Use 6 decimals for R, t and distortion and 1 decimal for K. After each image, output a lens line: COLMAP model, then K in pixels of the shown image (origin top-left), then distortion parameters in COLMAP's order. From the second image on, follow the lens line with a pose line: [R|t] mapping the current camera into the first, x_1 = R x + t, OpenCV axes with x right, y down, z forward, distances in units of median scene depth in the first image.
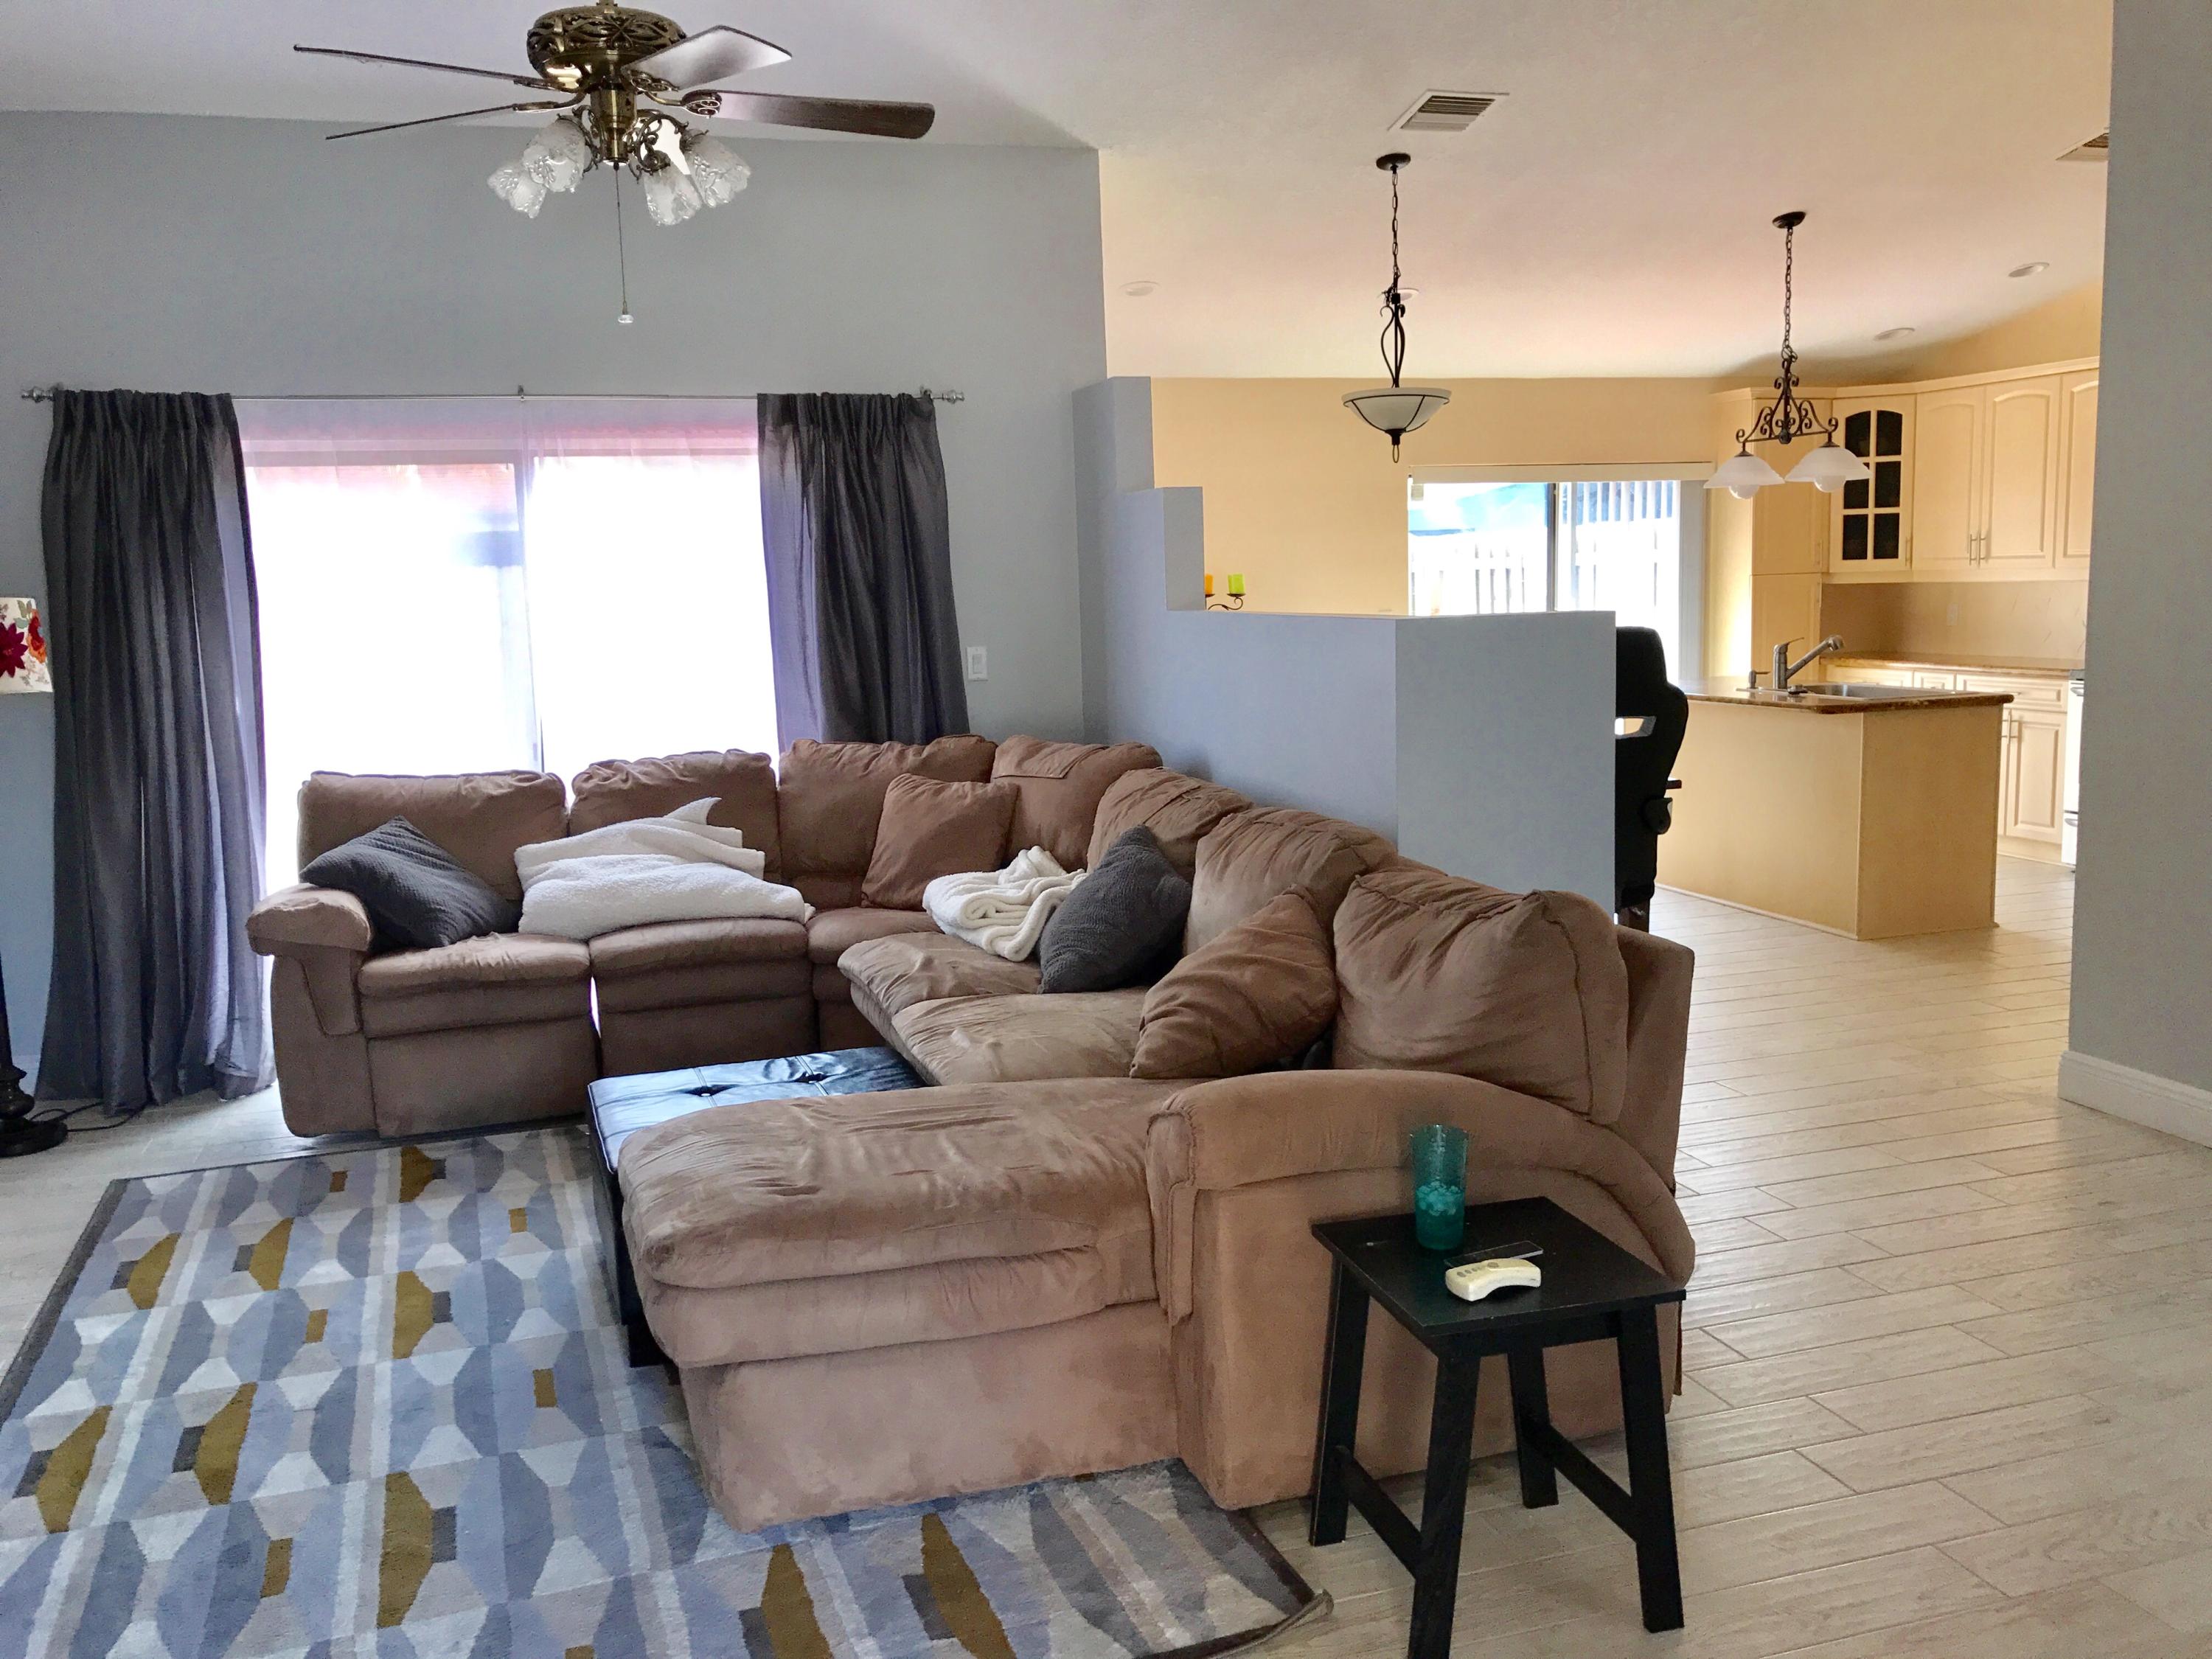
lens RADIAL K [[2000.4, 0, 1103.6], [0, 2000.4, 832.4], [0, 0, 1]] dist [-0.008075, -0.008920]
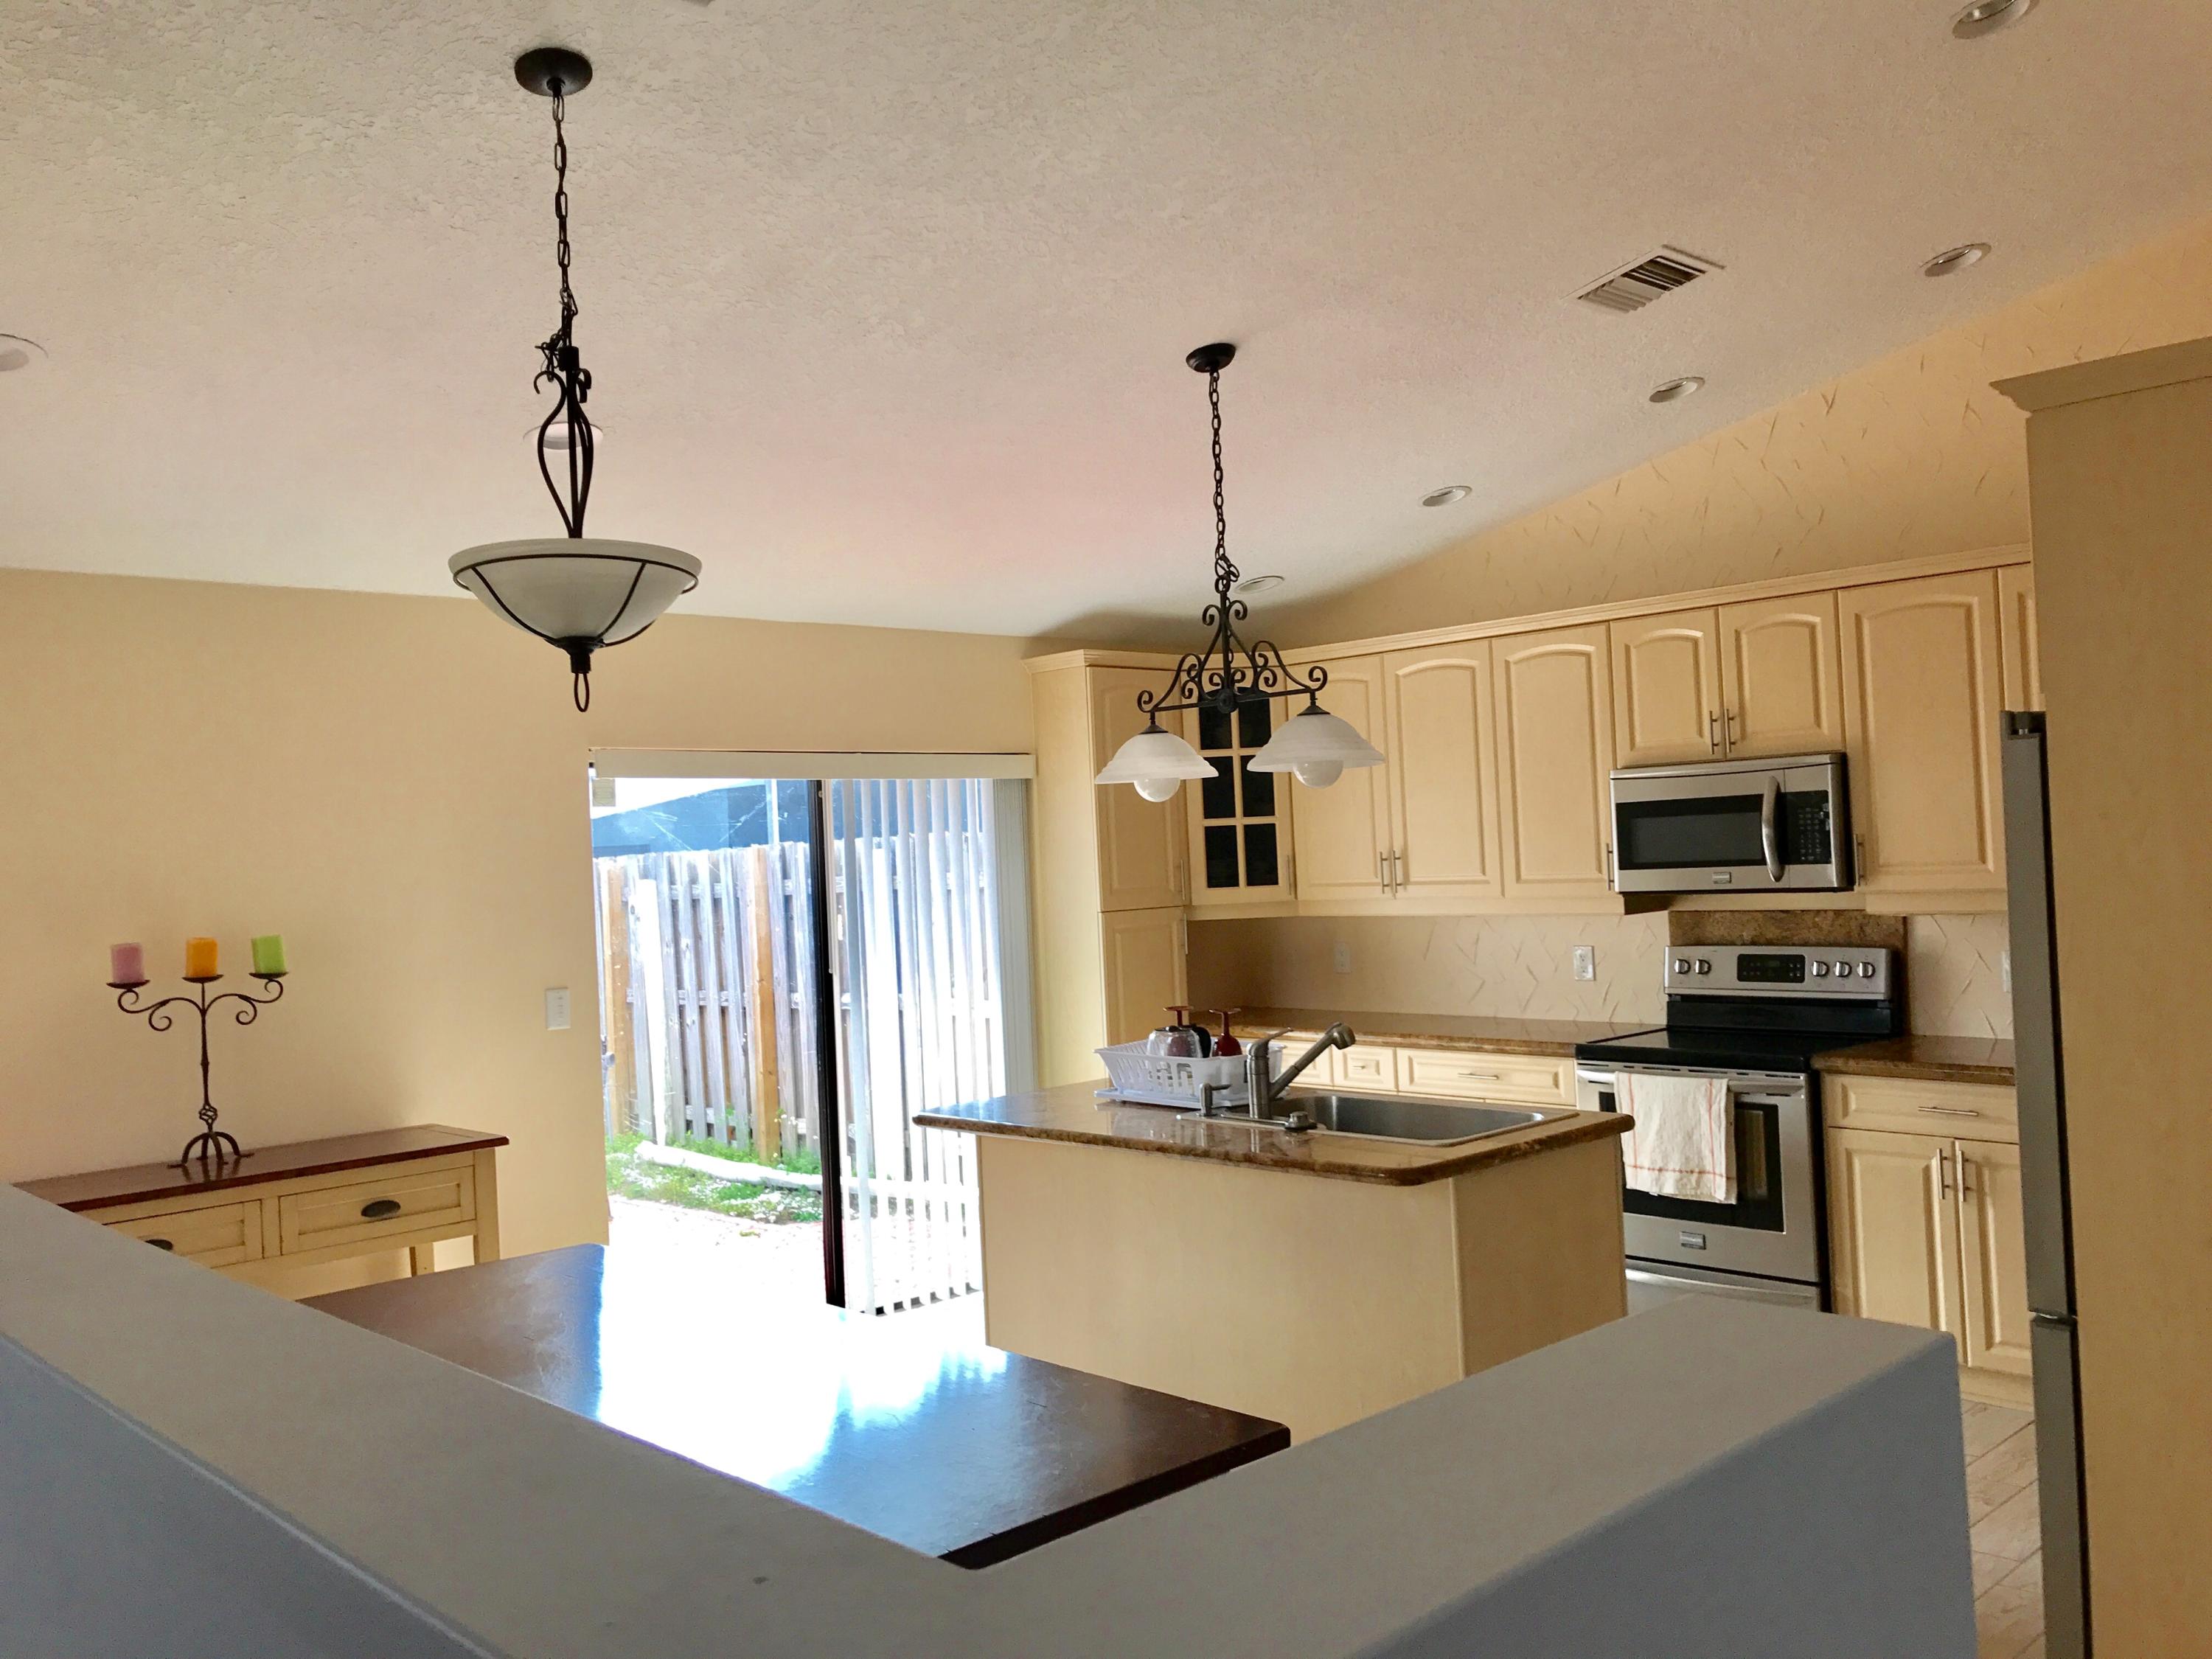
lens RADIAL K [[1807.7, 0, 1109.0], [0, 1807.7, 837.6], [0, 0, 1]] dist [0.014126, -0.005532]
pose [[0.902396, -0.005854, 0.430868, 0.060091], [0.070561, 0.988418, -0.134351, -0.073046], [-0.425092, 0.151640, 0.892358, 0.453873]]
